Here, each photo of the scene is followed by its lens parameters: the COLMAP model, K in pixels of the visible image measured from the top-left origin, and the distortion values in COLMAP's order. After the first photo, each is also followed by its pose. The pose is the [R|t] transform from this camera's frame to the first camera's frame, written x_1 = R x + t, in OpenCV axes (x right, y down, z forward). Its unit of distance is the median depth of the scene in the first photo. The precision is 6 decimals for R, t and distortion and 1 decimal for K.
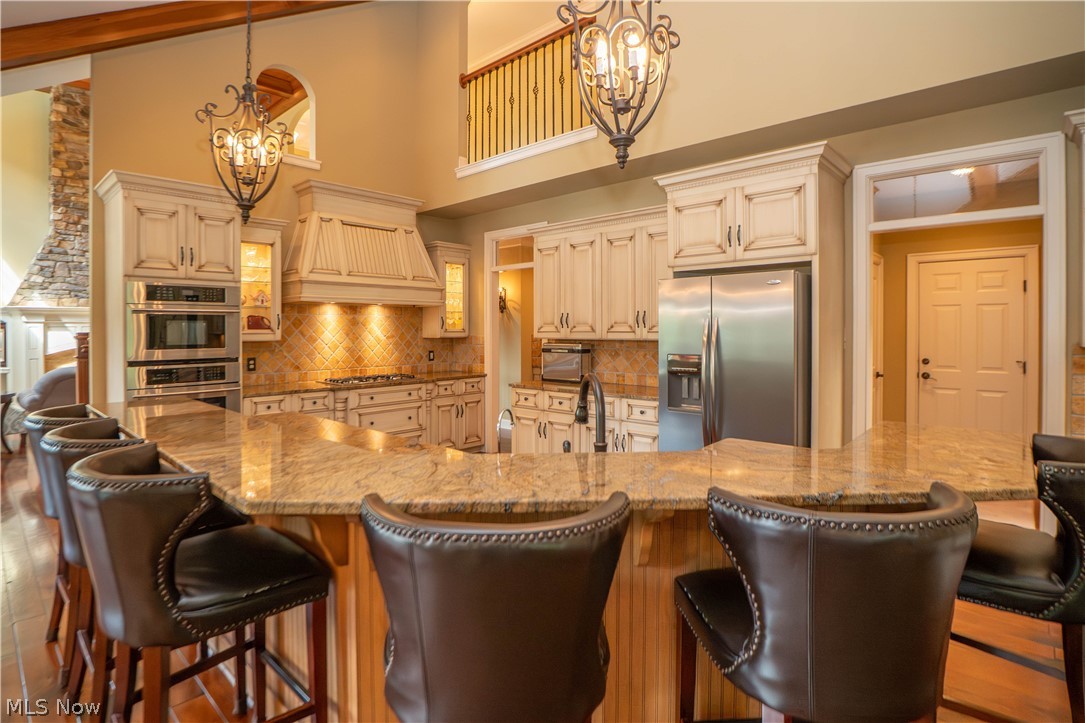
lens RADIAL K [[543.2, 0, 505.7], [0, 543.2, 330.8], [0, 0, 1]] dist [-0.033802, 0.007371]
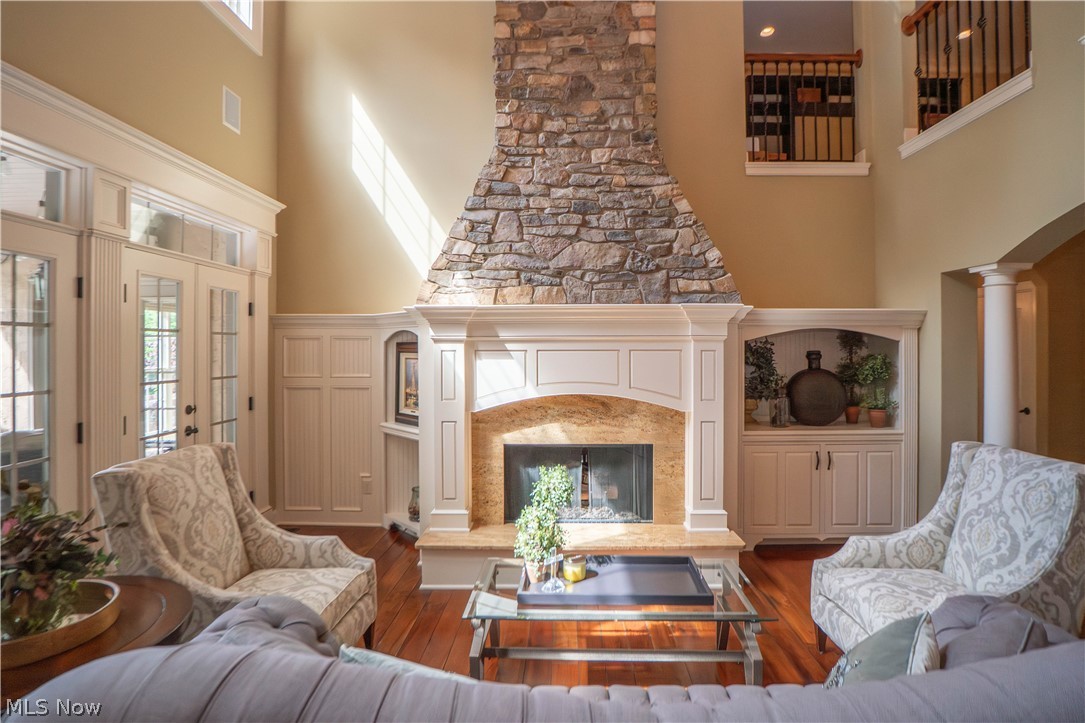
lens RADIAL K [[543.2, 0, 545.4], [0, 543.2, 343.0], [0, 0, 1]] dist [-0.033802, 0.007371]
pose [[0.684763, -0.005506, -0.728745, -0.725054], [-0.001428, 0.999959, -0.008897, -0.014259], [0.728764, 0.007133, 0.684728, 1.087785]]
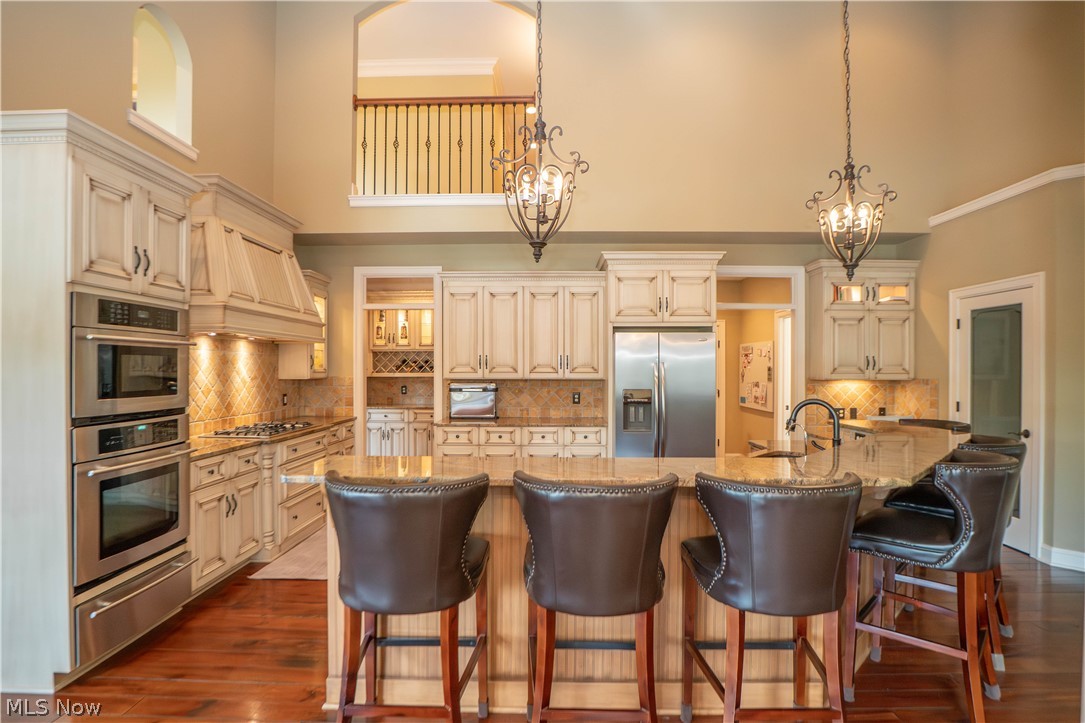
lens RADIAL K [[543.2, 0, 555.2], [0, 543.2, 357.6], [0, 0, 1]] dist [-0.033802, 0.007371]
pose [[0.723338, 0.018859, 0.690237, -0.534056], [-0.001555, 0.999669, -0.025684, 0.000462], [-0.690492, 0.017505, 0.723128, 0.115745]]
